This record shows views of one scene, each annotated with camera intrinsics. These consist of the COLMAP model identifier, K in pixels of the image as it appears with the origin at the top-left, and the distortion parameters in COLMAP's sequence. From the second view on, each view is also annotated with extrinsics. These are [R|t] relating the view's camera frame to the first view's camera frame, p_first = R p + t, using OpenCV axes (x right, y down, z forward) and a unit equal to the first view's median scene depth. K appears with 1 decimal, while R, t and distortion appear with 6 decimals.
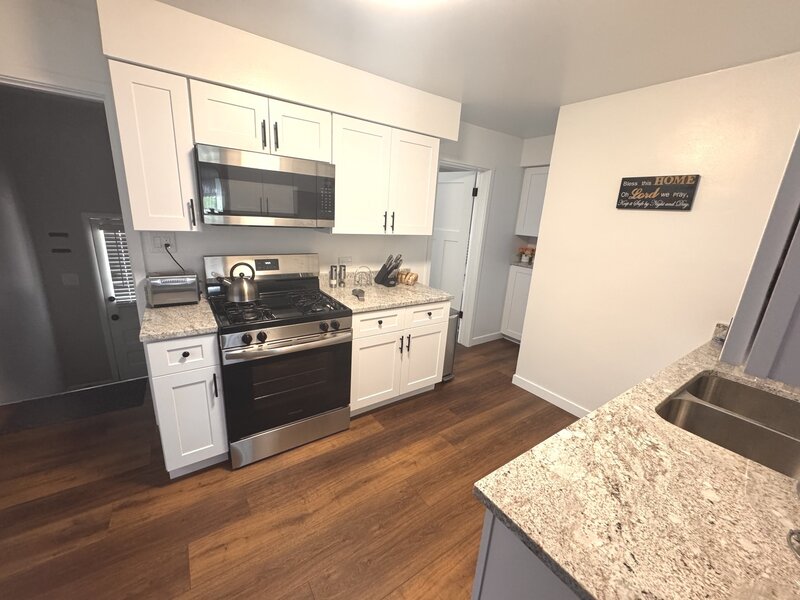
lens RADIAL K [[319.5, 0, 399.4], [0, 319.5, 299.4], [0, 0, 1]] dist [-0.004656, 0.000246]
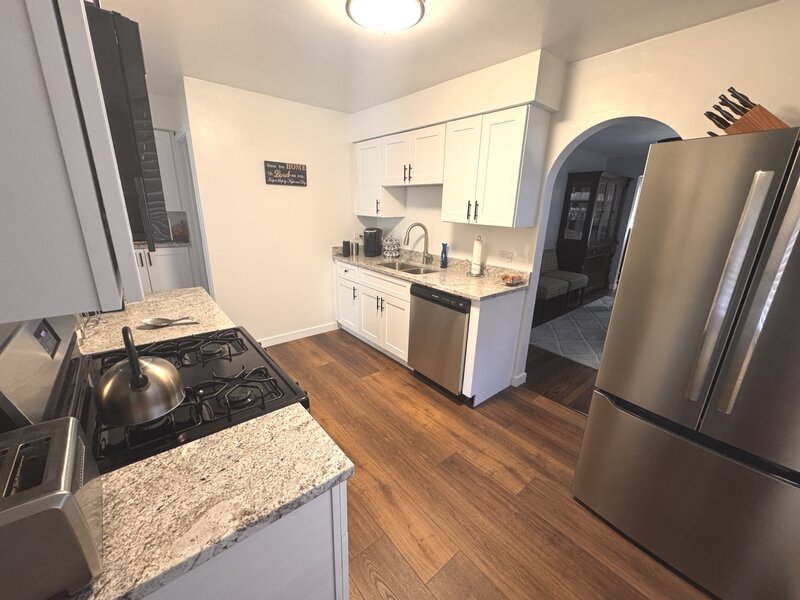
lens RADIAL K [[319.5, 0, 397.9], [0, 319.5, 300.5], [0, 0, 1]] dist [-0.004656, 0.000246]
pose [[-0.081617, -0.344637, 0.935181, -0.880366], [0.226865, 0.907256, 0.354145, -0.208920], [-0.970500, 0.241064, 0.004138, 0.634484]]
